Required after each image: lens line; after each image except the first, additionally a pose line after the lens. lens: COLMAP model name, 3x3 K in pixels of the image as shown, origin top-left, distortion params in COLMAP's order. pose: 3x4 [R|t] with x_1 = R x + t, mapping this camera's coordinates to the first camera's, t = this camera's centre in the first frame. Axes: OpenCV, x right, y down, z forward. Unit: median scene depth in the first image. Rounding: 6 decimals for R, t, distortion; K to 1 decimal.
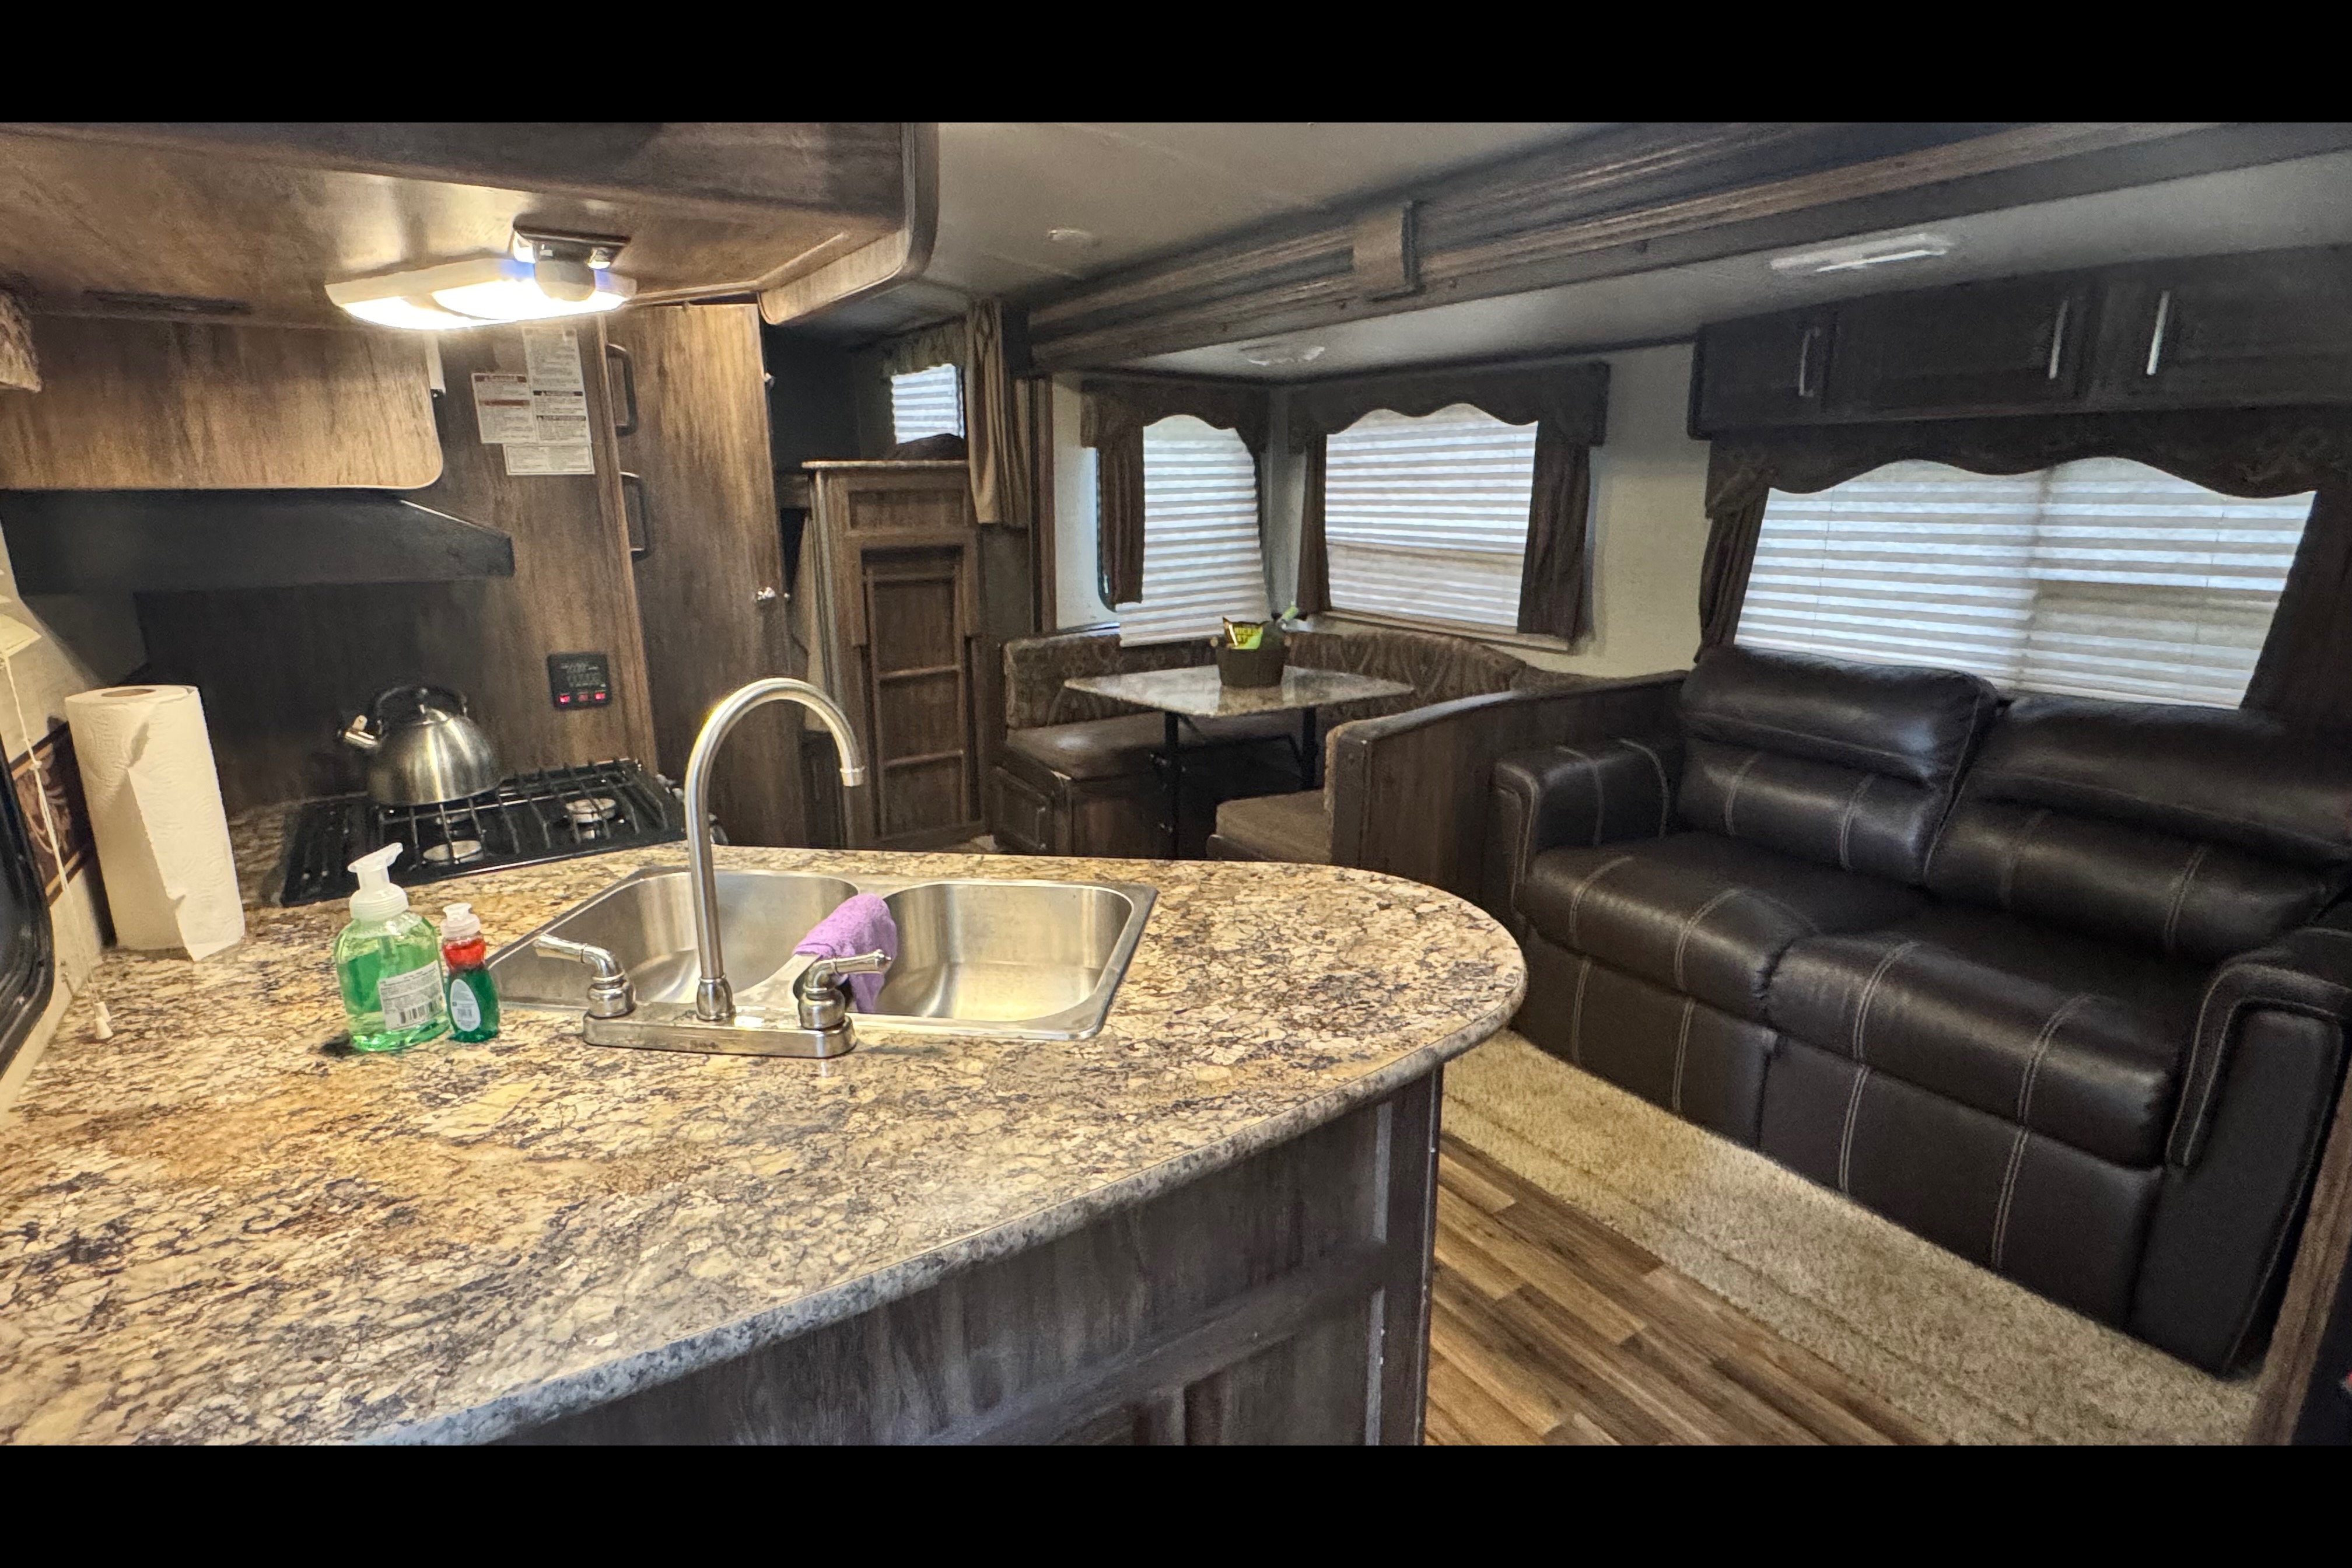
lens RADIAL K [[1172.6, 0, 1168.1], [0, 1172.6, 781.2], [0, 0, 1]] dist [0.001420, -0.000568]
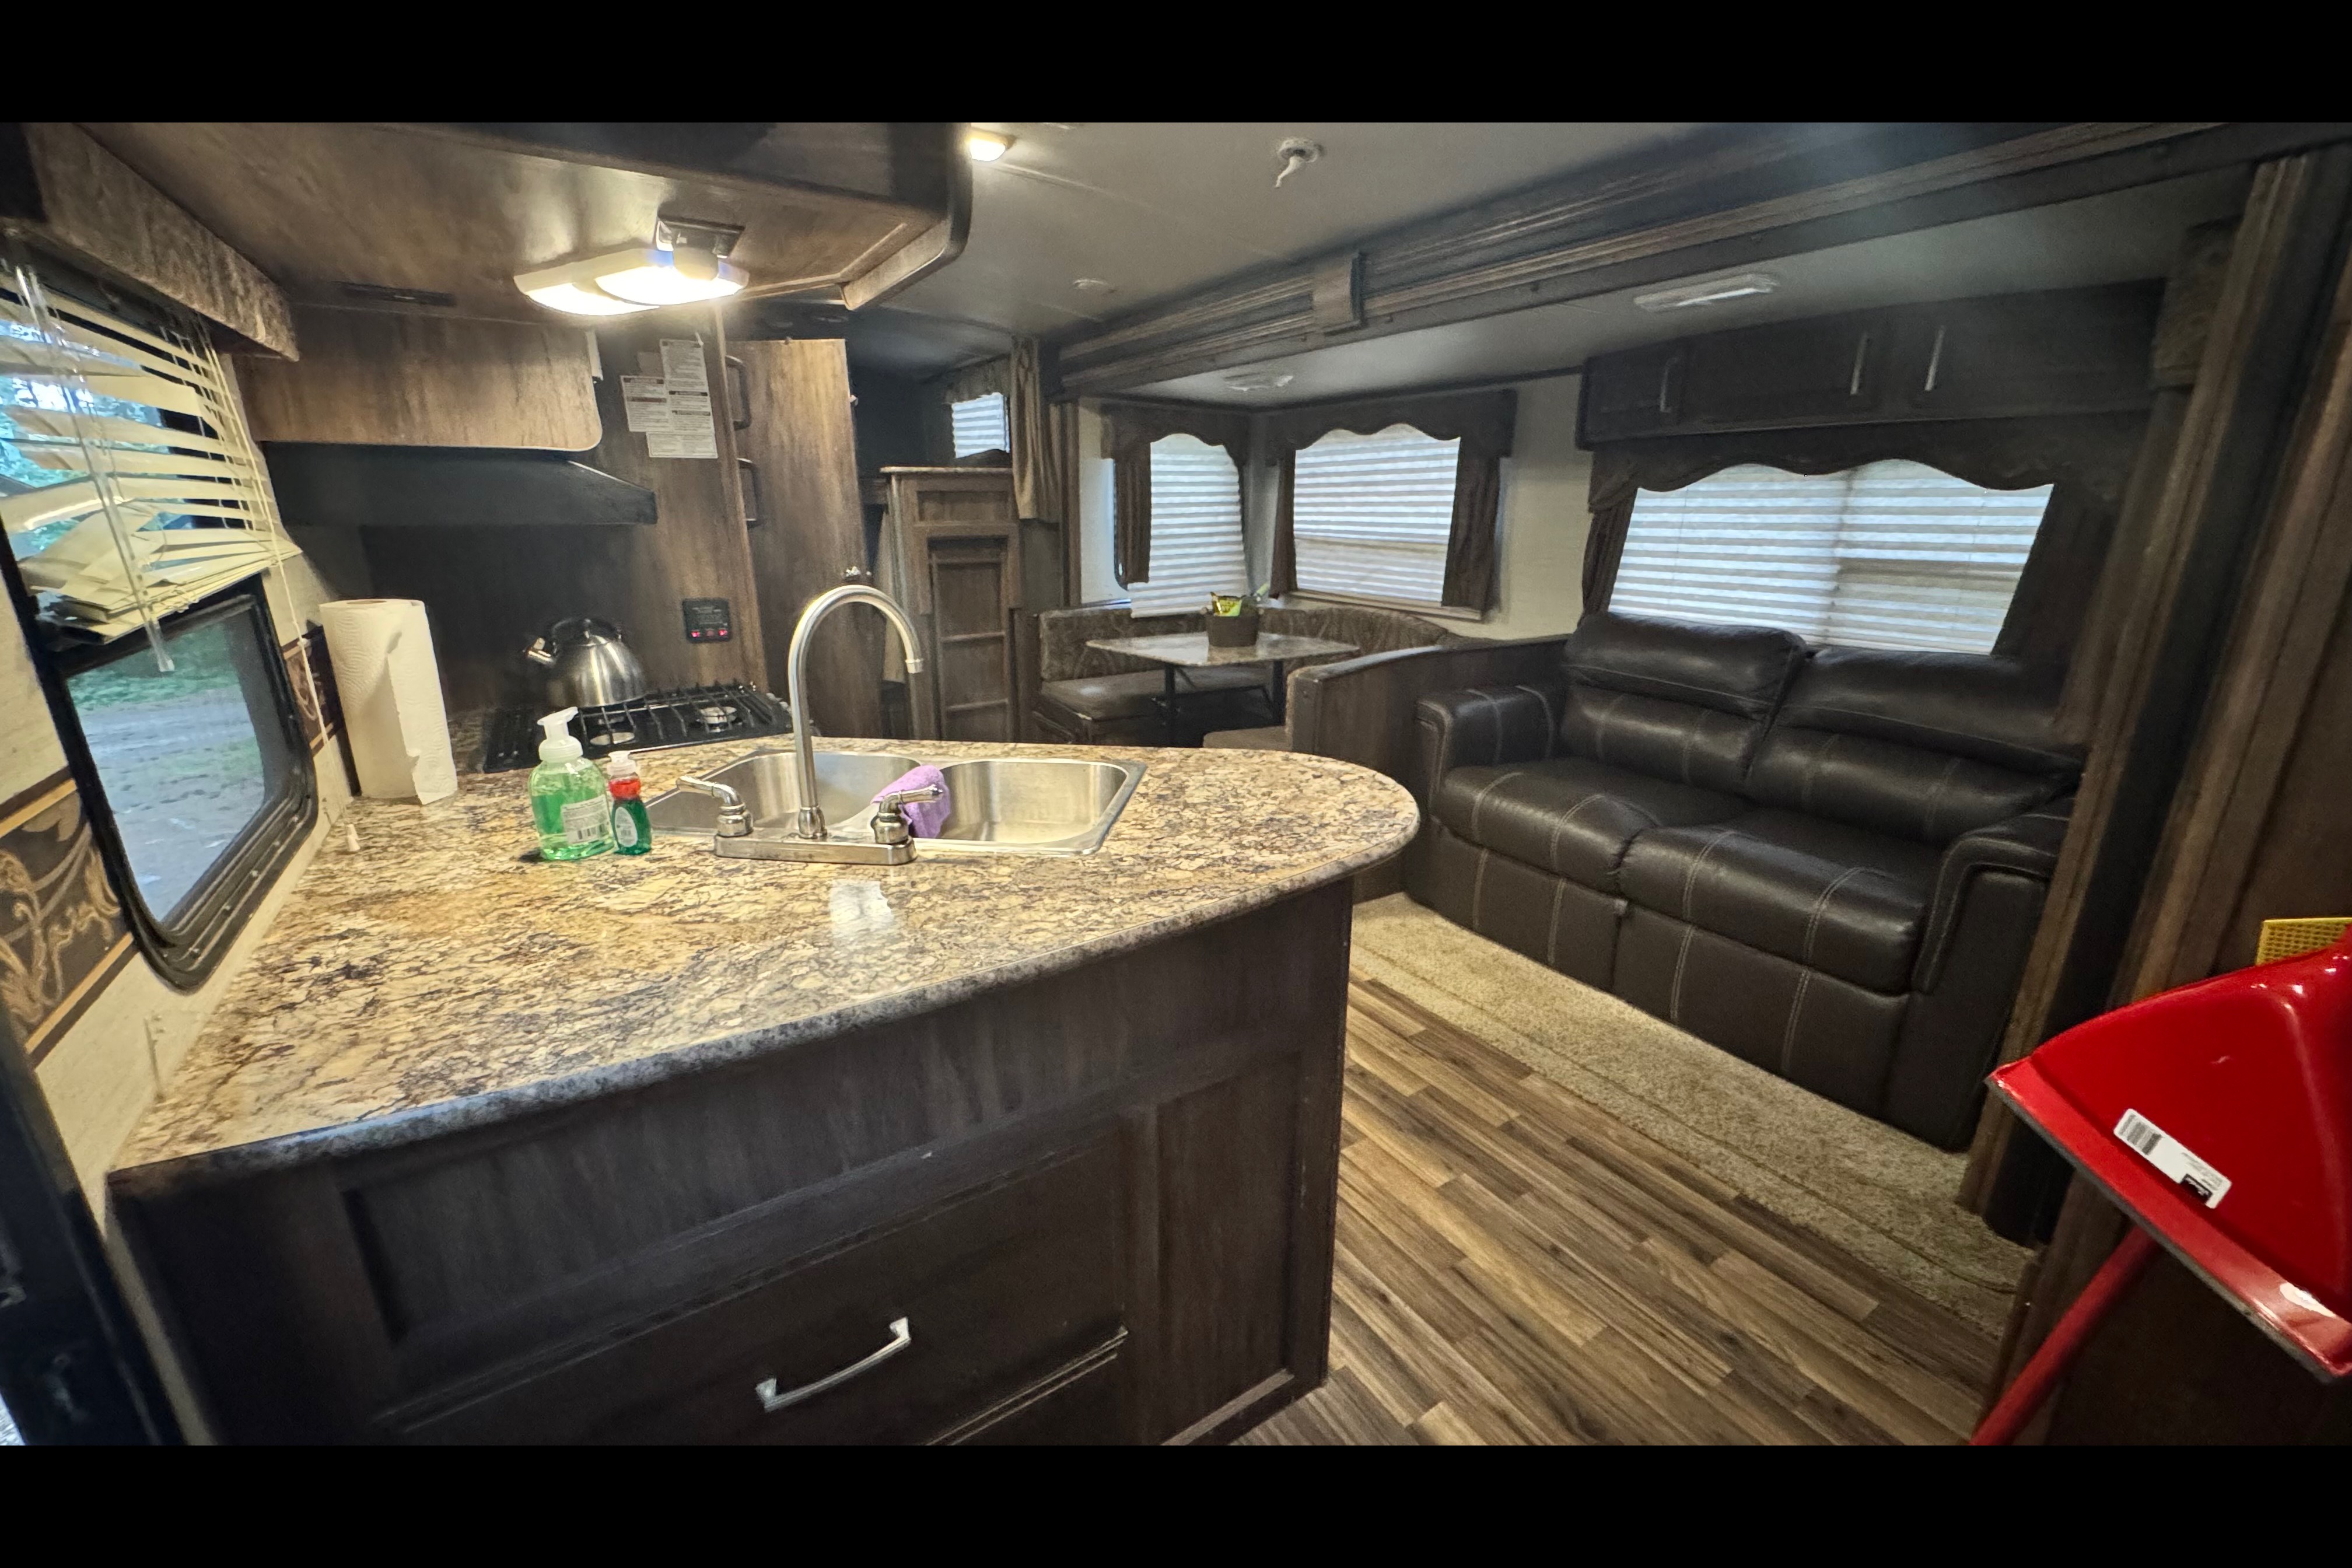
lens RADIAL K [[931.5, 0, 1175.8], [0, 931.5, 778.0], [0, 0, 1]] dist [0.000549, -0.000378]
pose [[0.999972, 0.007430, 0.001326, 0.014932], [-0.007472, 0.999358, 0.035034, 0.047218], [-0.001065, -0.035043, 0.999385, -0.033713]]
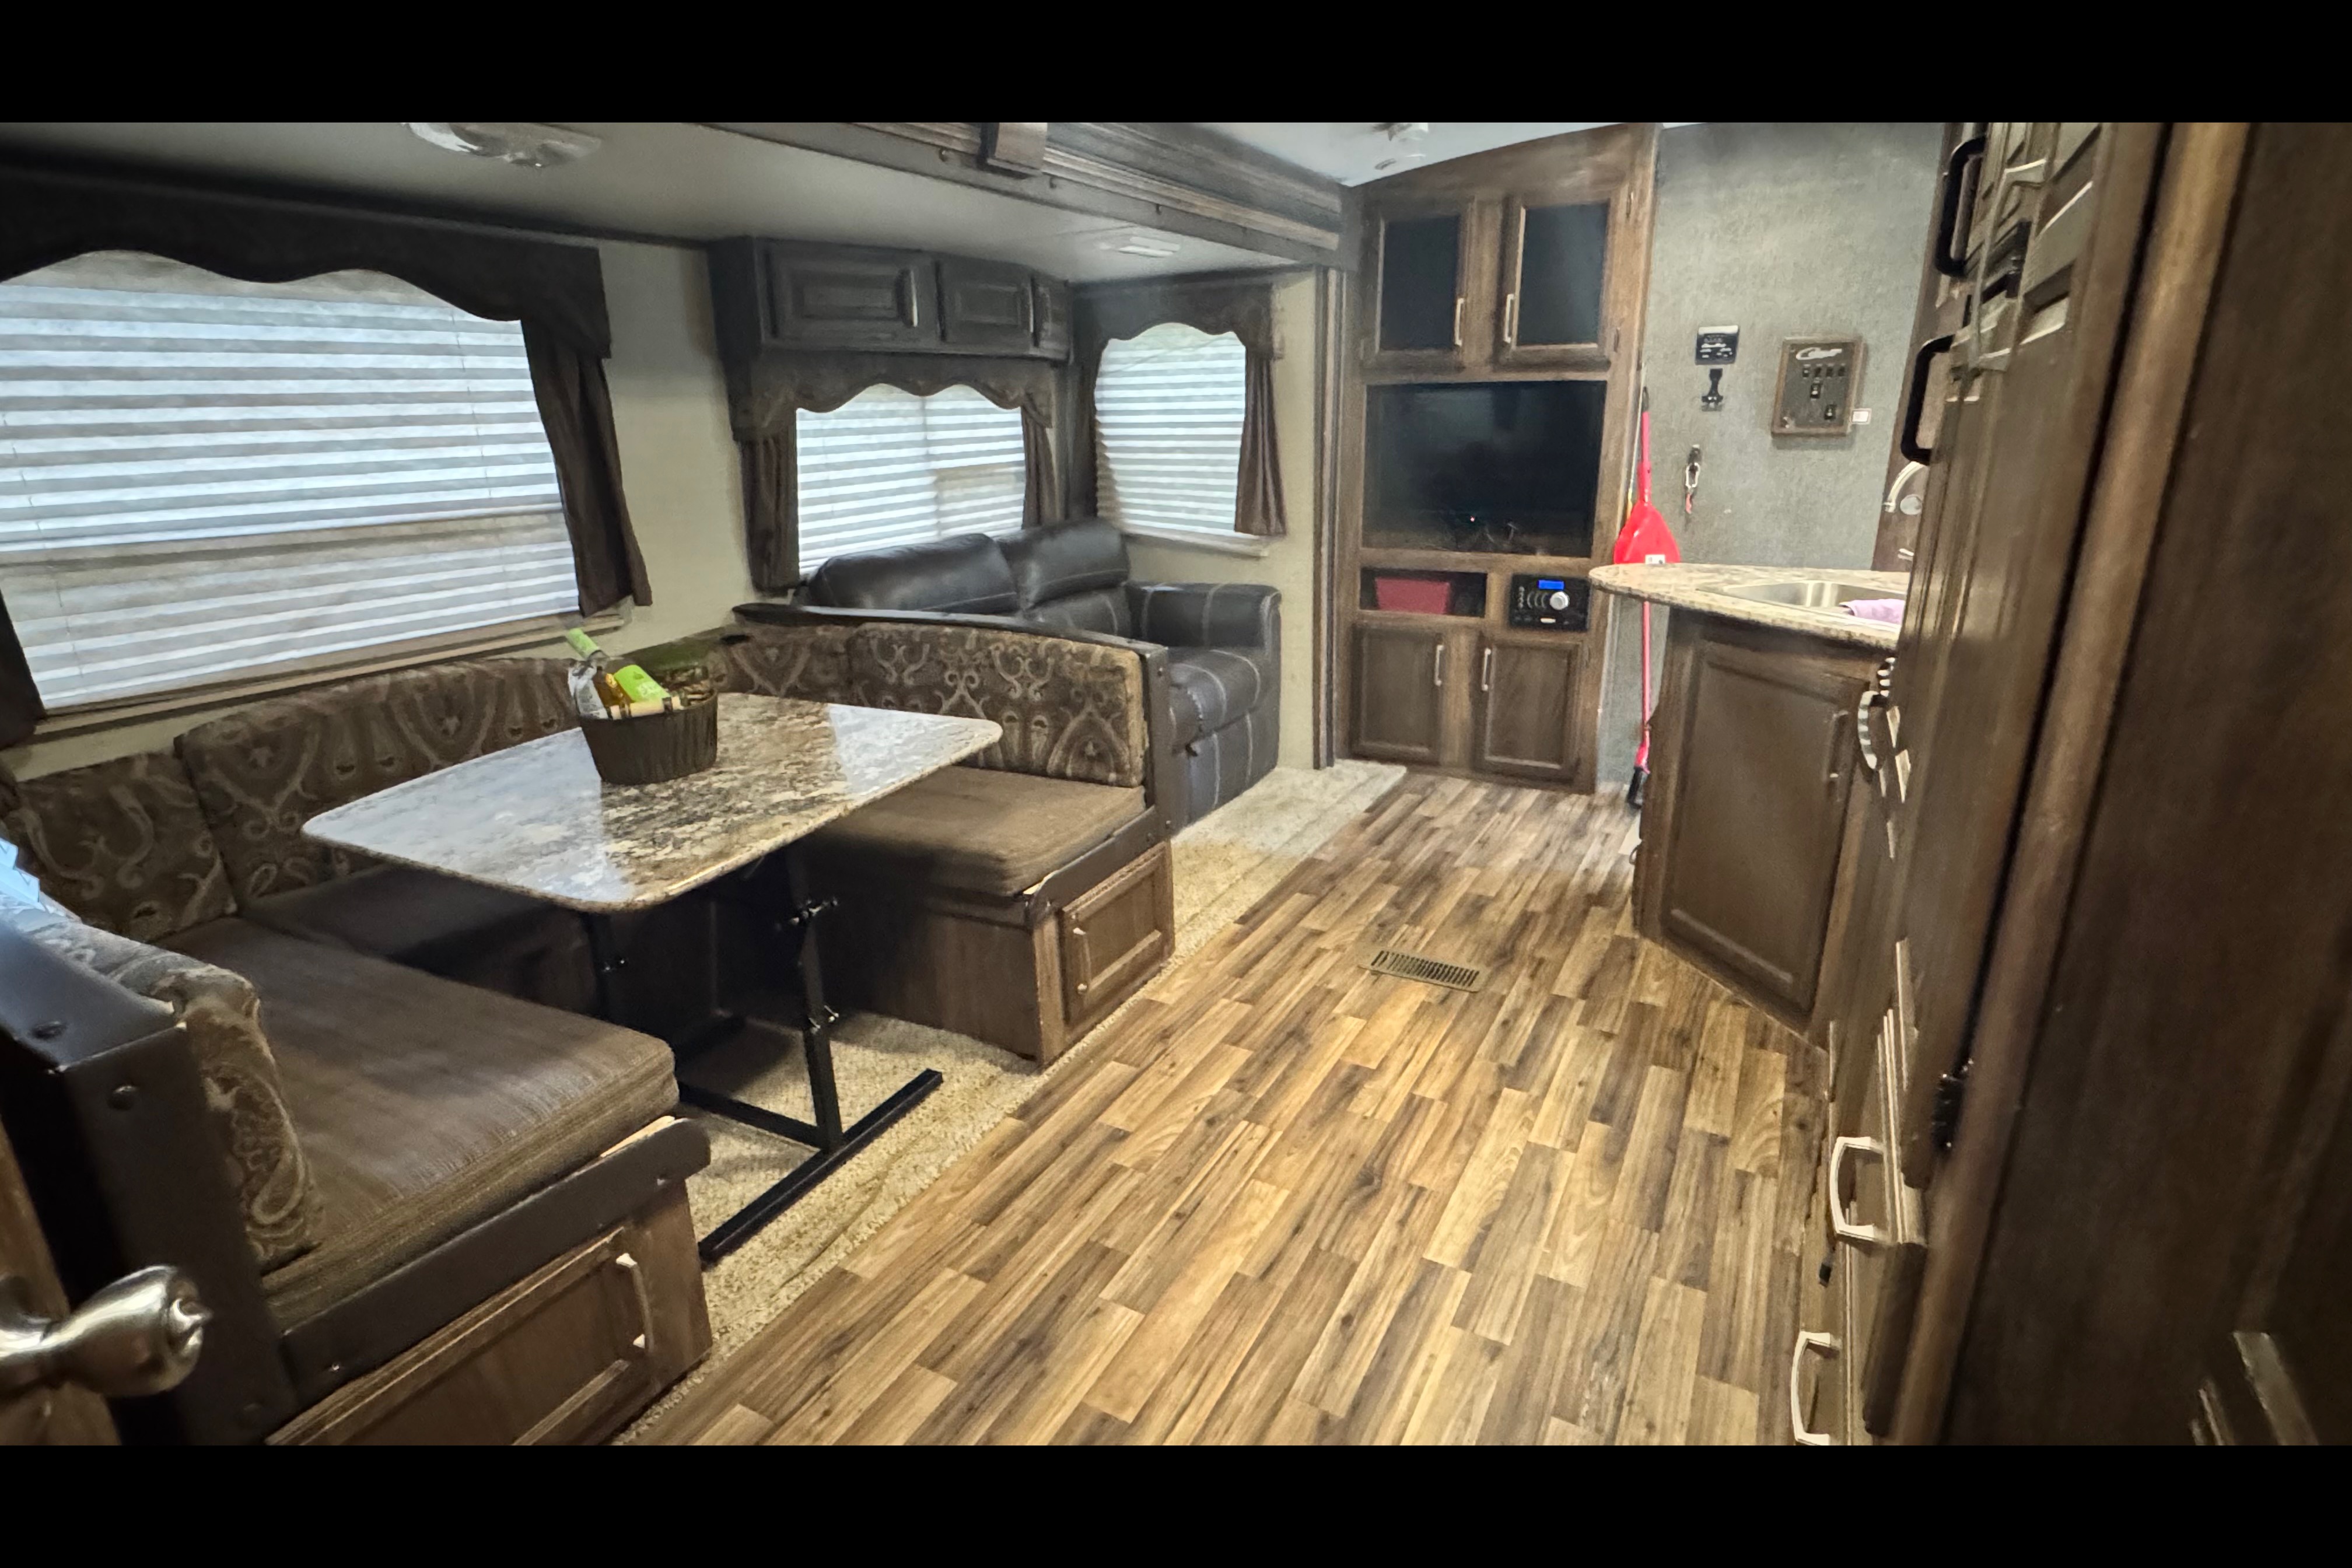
lens RADIAL K [[1172.6, 0, 1166.2], [0, 1172.6, 777.7], [0, 0, 1]] dist [0.001420, -0.000568]
pose [[-0.471049, -0.251745, 0.845421, -0.878554], [0.245088, 0.883324, 0.399589, -0.415903], [-0.847375, 0.395428, -0.354389, 1.714451]]
